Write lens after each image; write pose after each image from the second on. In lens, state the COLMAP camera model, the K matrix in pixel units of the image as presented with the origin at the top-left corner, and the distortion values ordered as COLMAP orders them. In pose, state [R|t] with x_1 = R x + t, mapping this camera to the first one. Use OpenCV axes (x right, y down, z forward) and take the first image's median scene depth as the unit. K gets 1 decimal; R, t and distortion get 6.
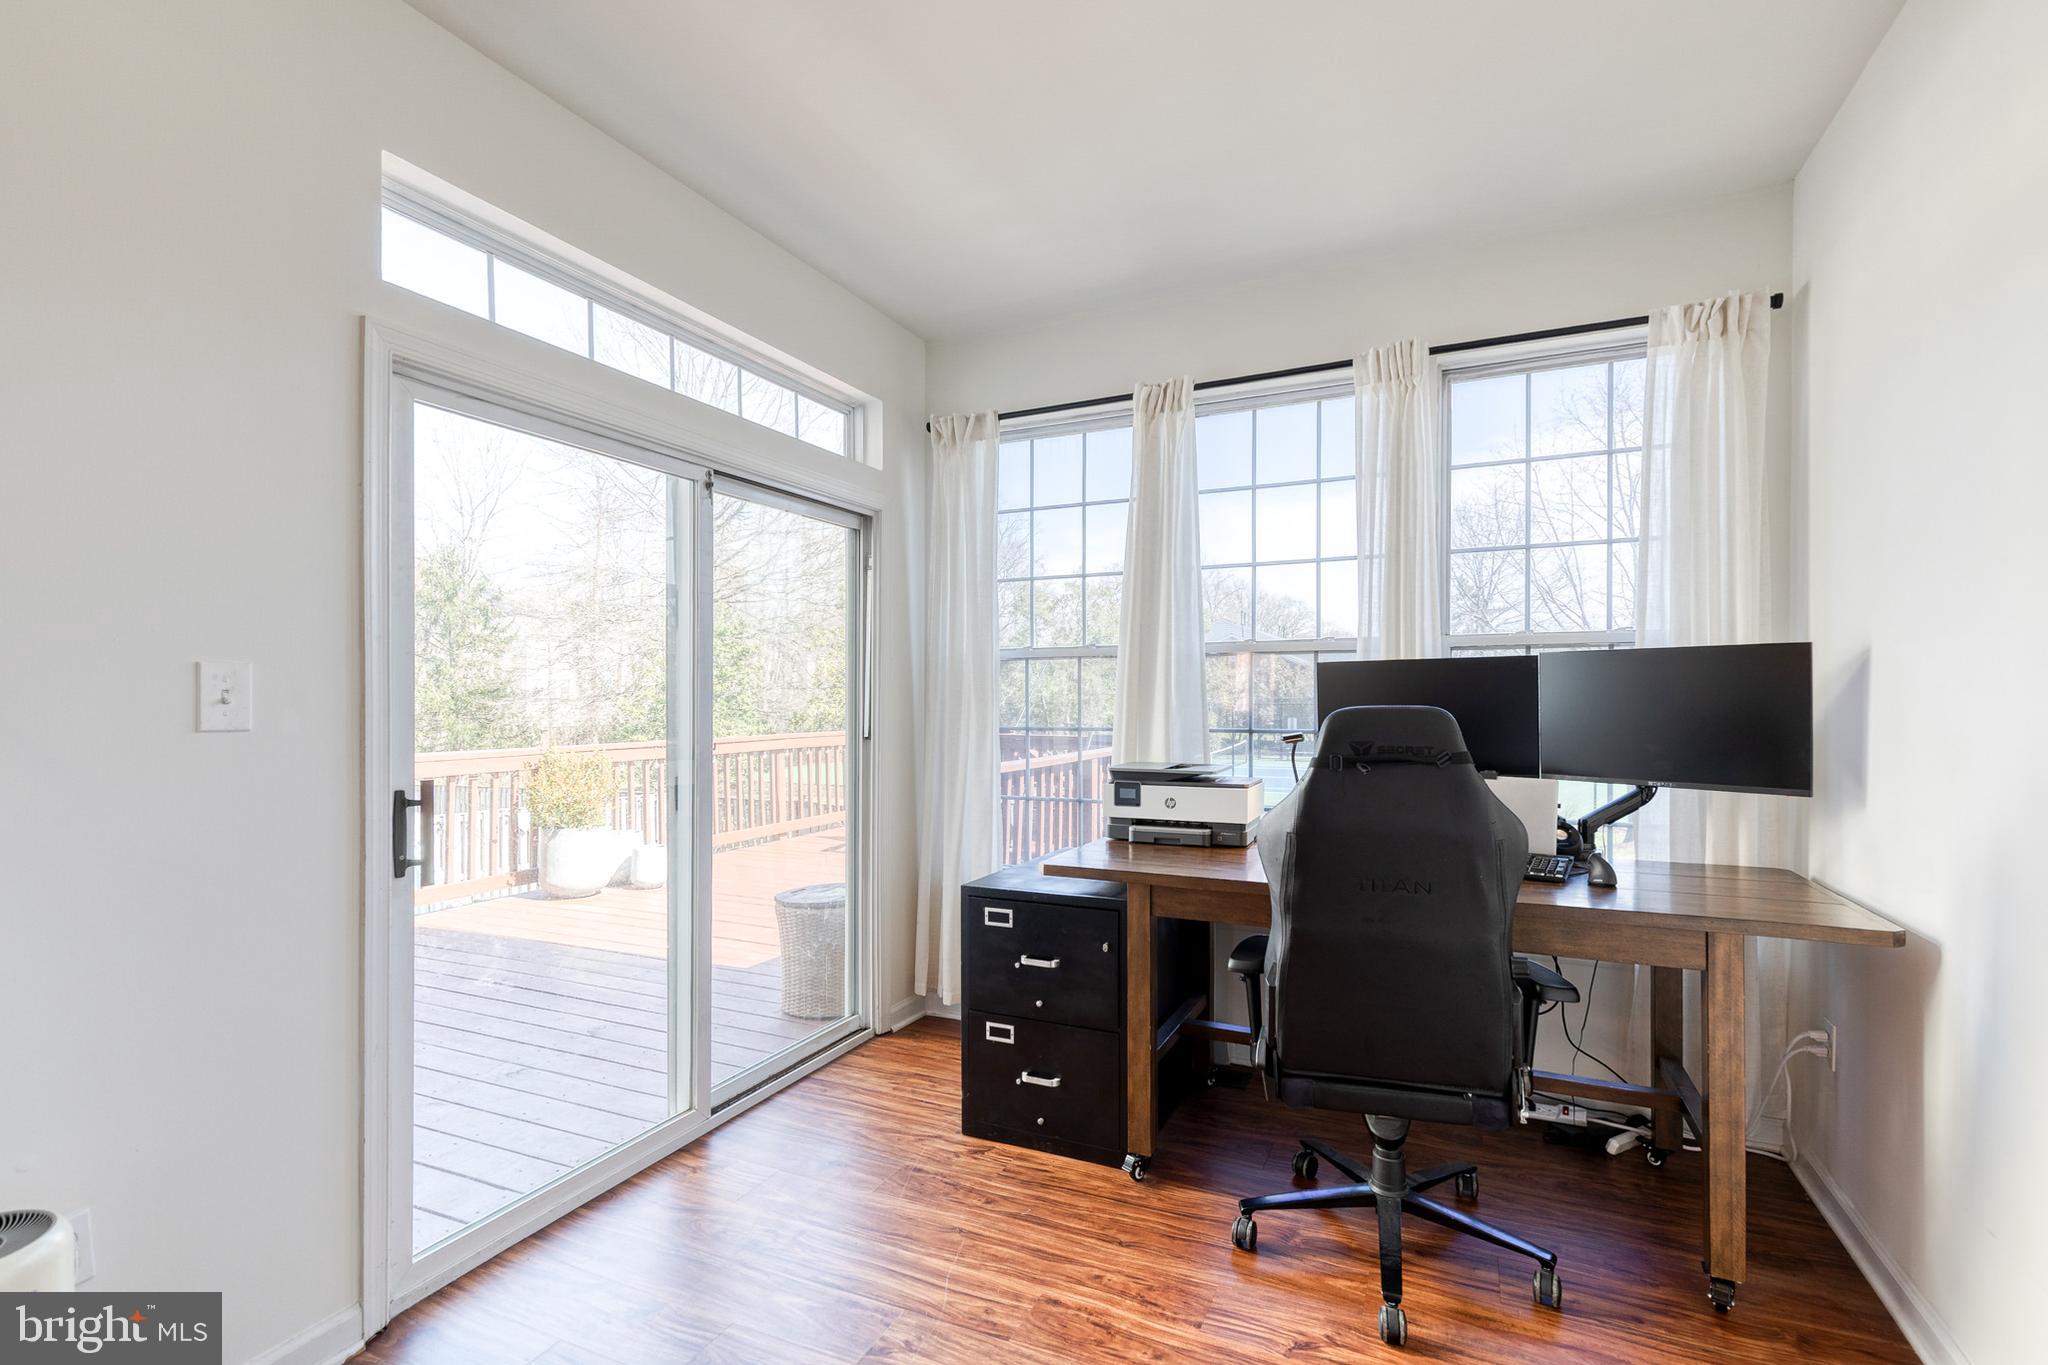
lens RADIAL K [[983.4, 0, 1024.7], [0, 983.4, 686.8], [0, 0, 1]] dist [0.013170, 0.000663]
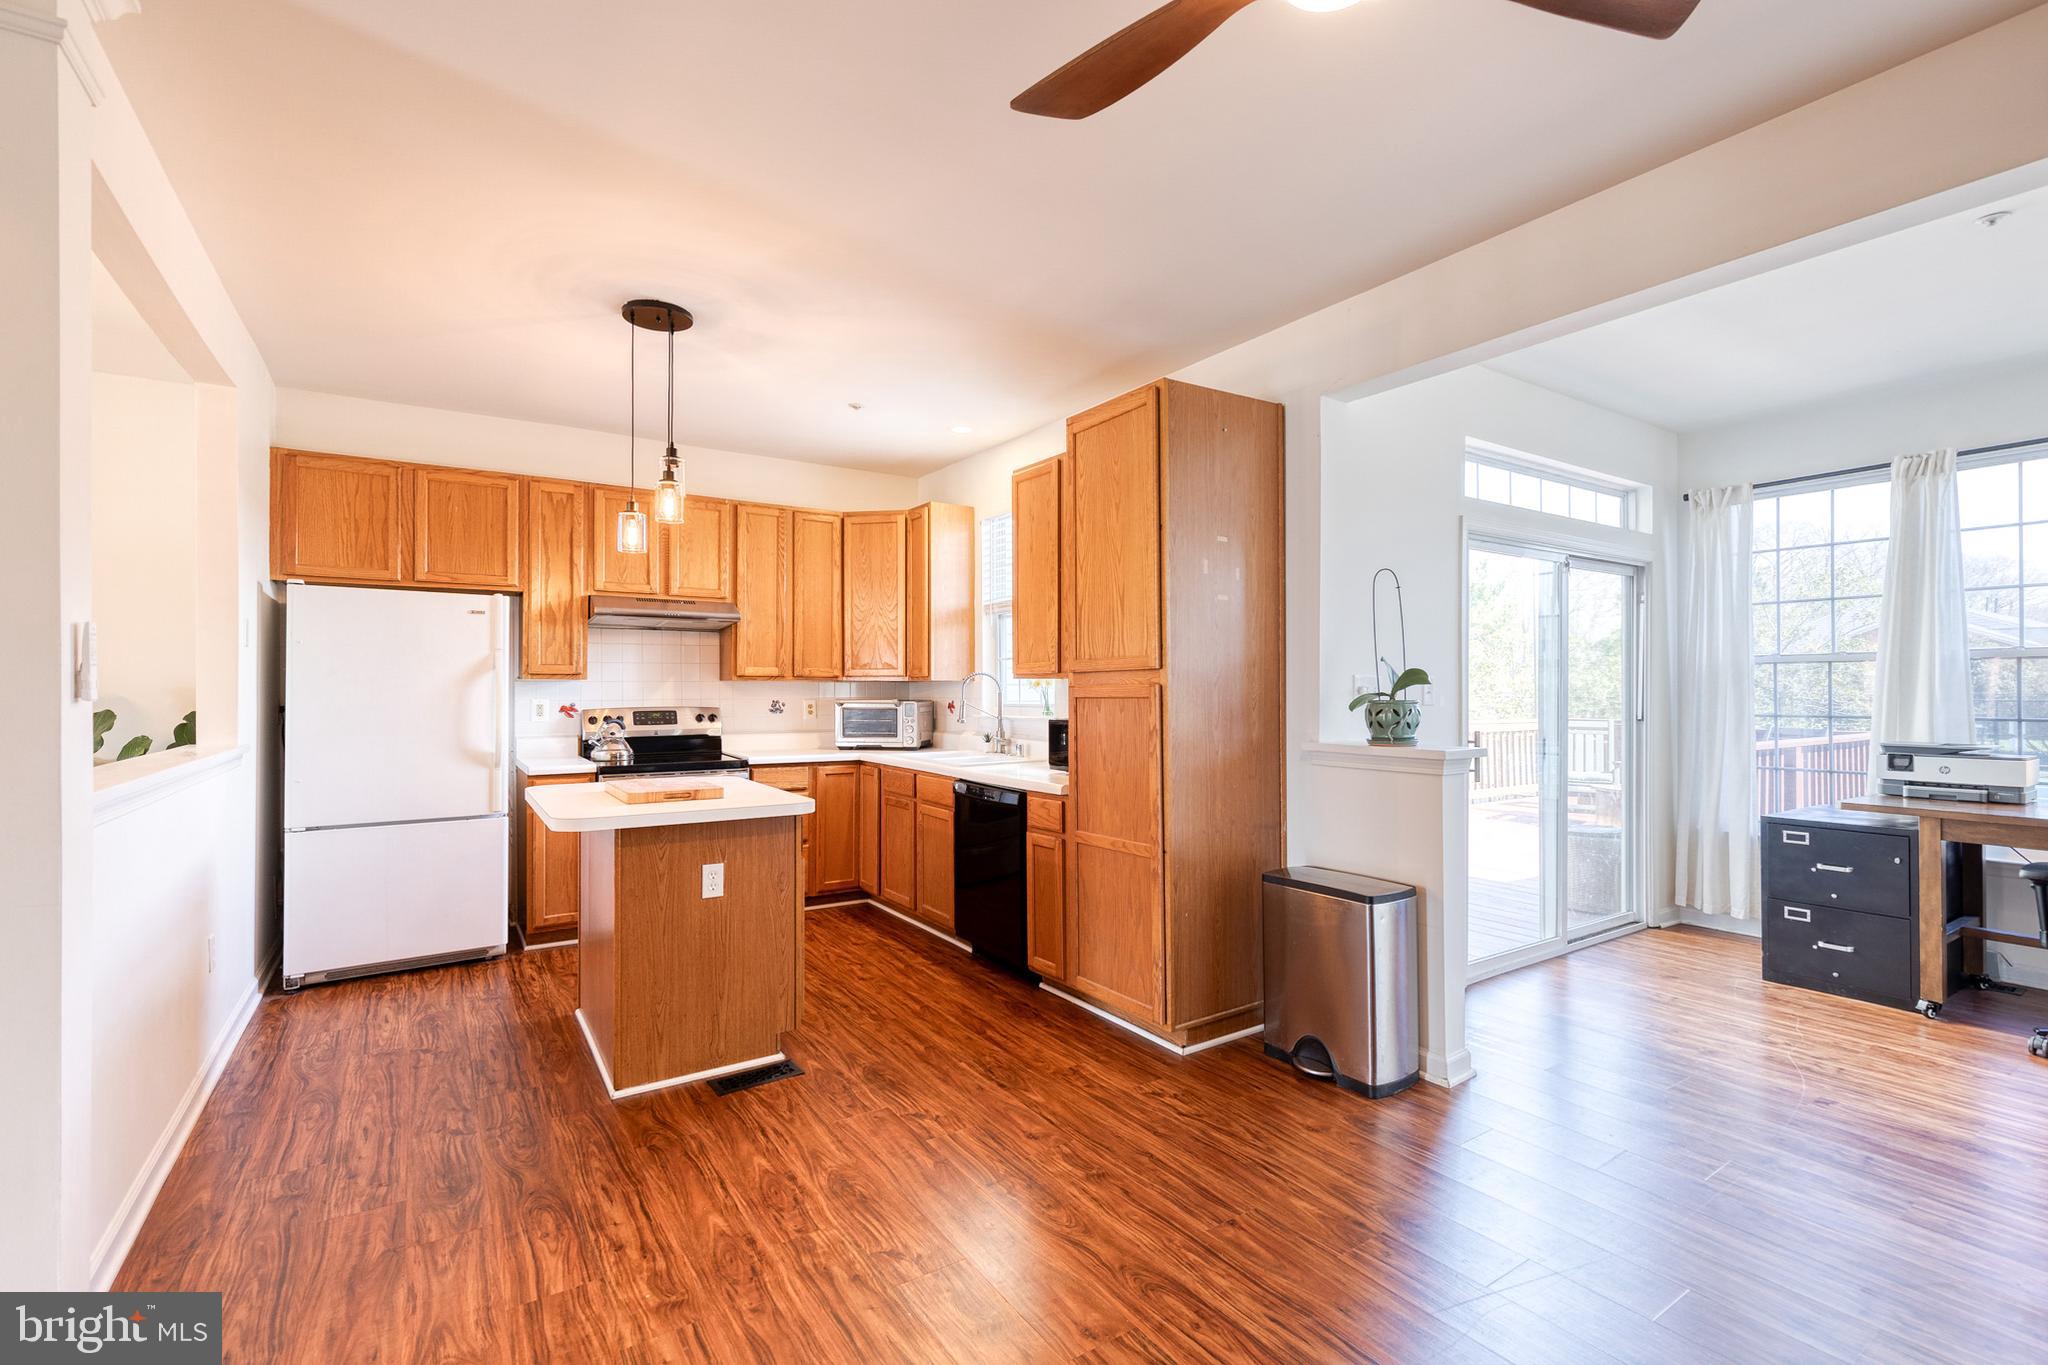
lens RADIAL K [[930.9, 0, 1039.4], [0, 930.9, 680.3], [0, 0, 1]] dist [0.011673, -0.000806]
pose [[0.860823, -0.004349, -0.508886, -0.272166], [0.003185, 0.999990, -0.003157, -0.006642], [0.508895, 0.001097, 0.860828, -0.776599]]
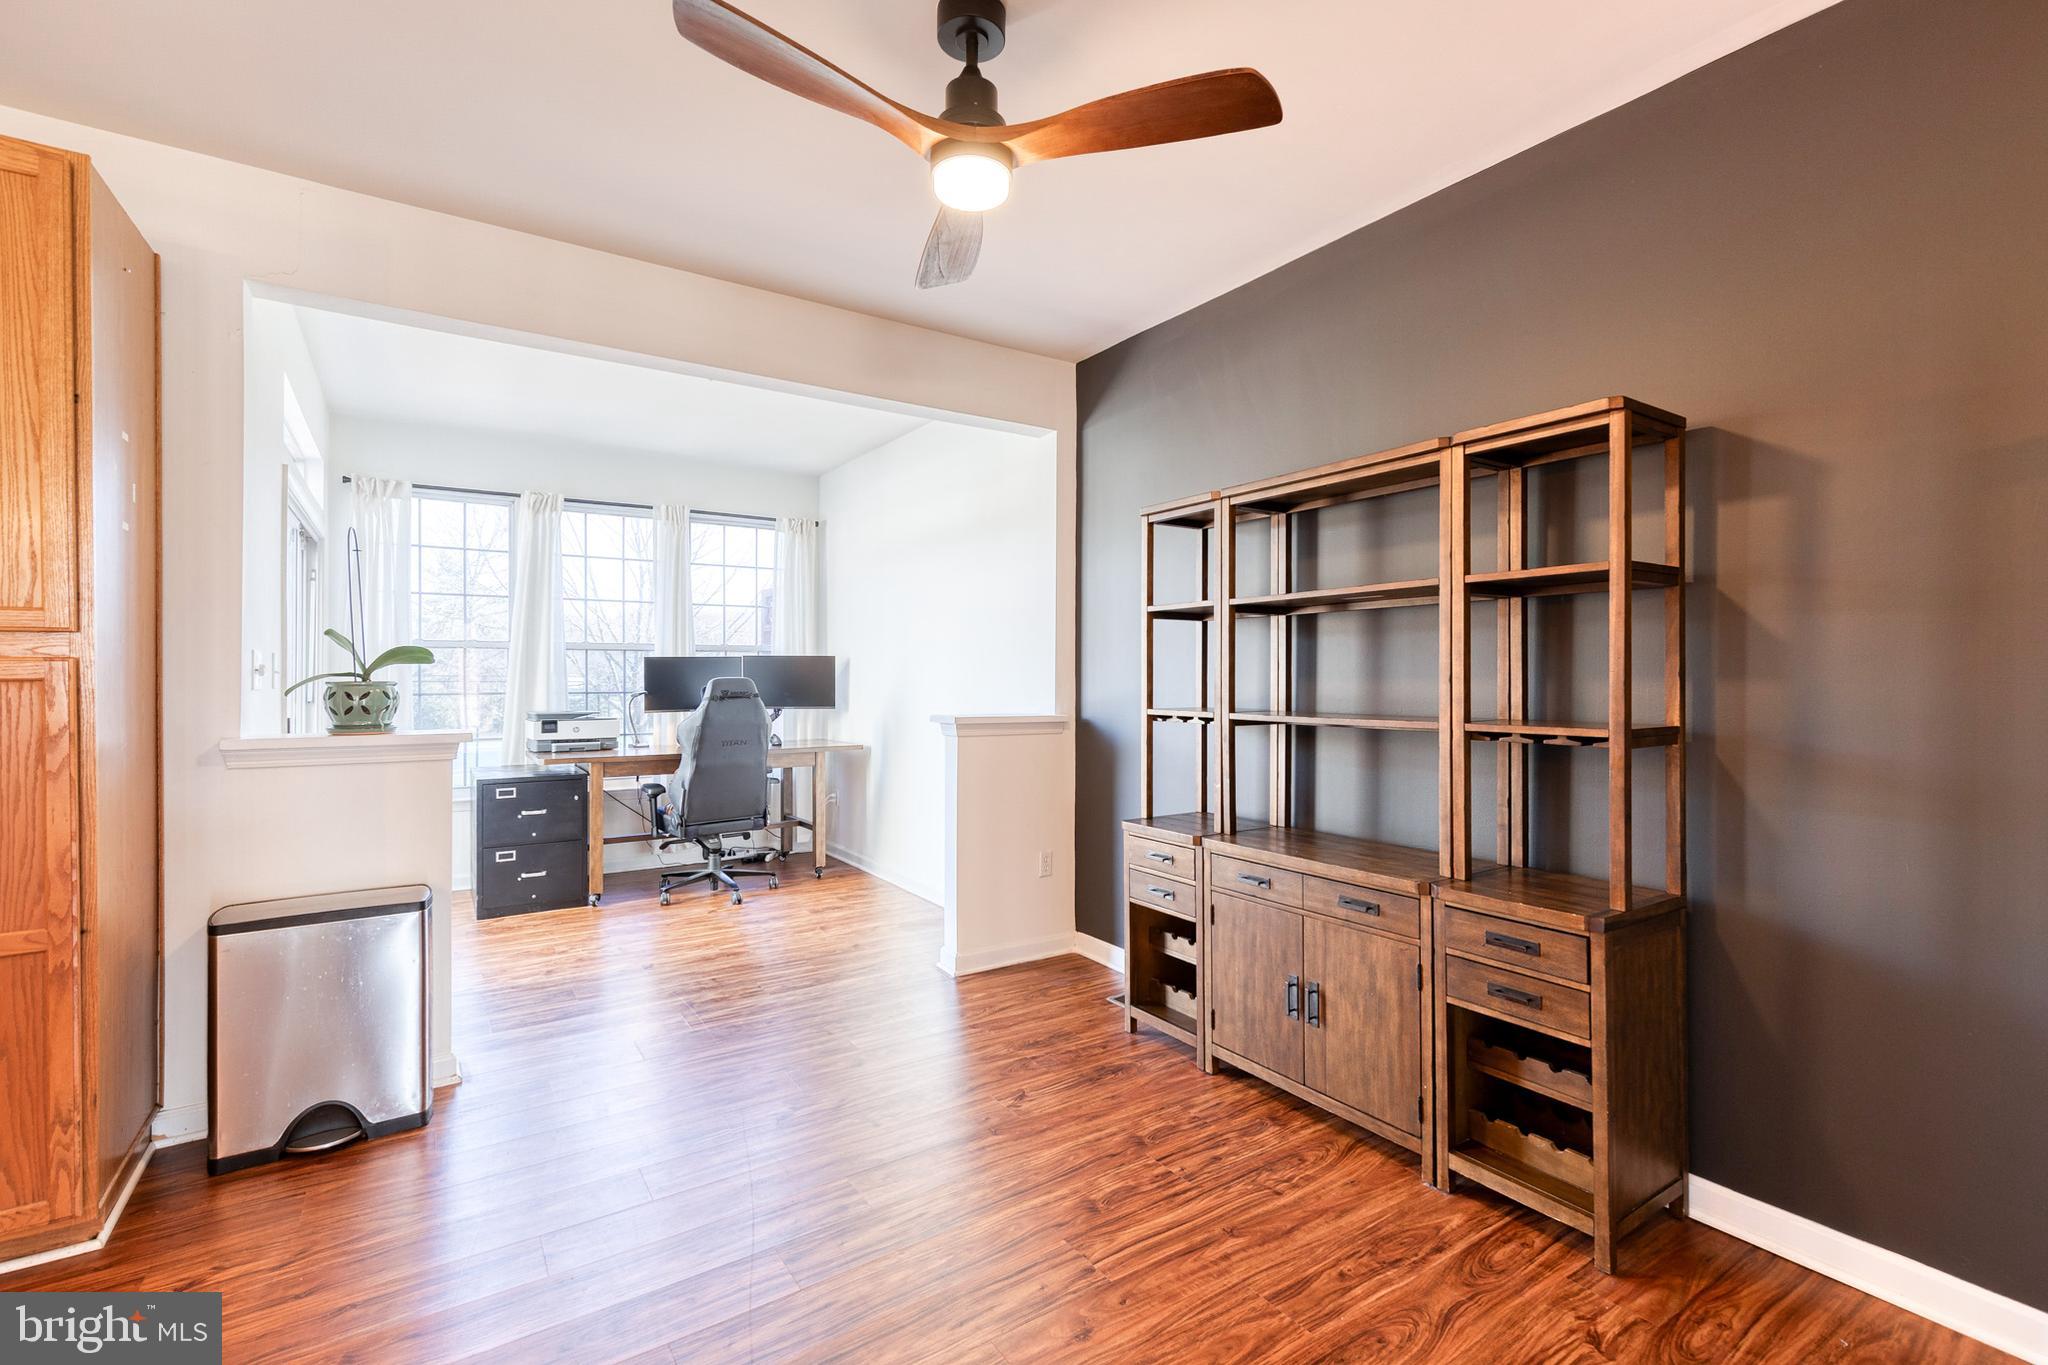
lens RADIAL K [[930.9, 0, 1056.3], [0, 930.9, 672.5], [0, 0, 1]] dist [0.011673, -0.000806]
pose [[0.496506, 0.004081, 0.868024, -0.958545], [-0.008336, 0.999965, 0.000067, 0.000221], [-0.867993, -0.007269, 0.496522, -0.700787]]
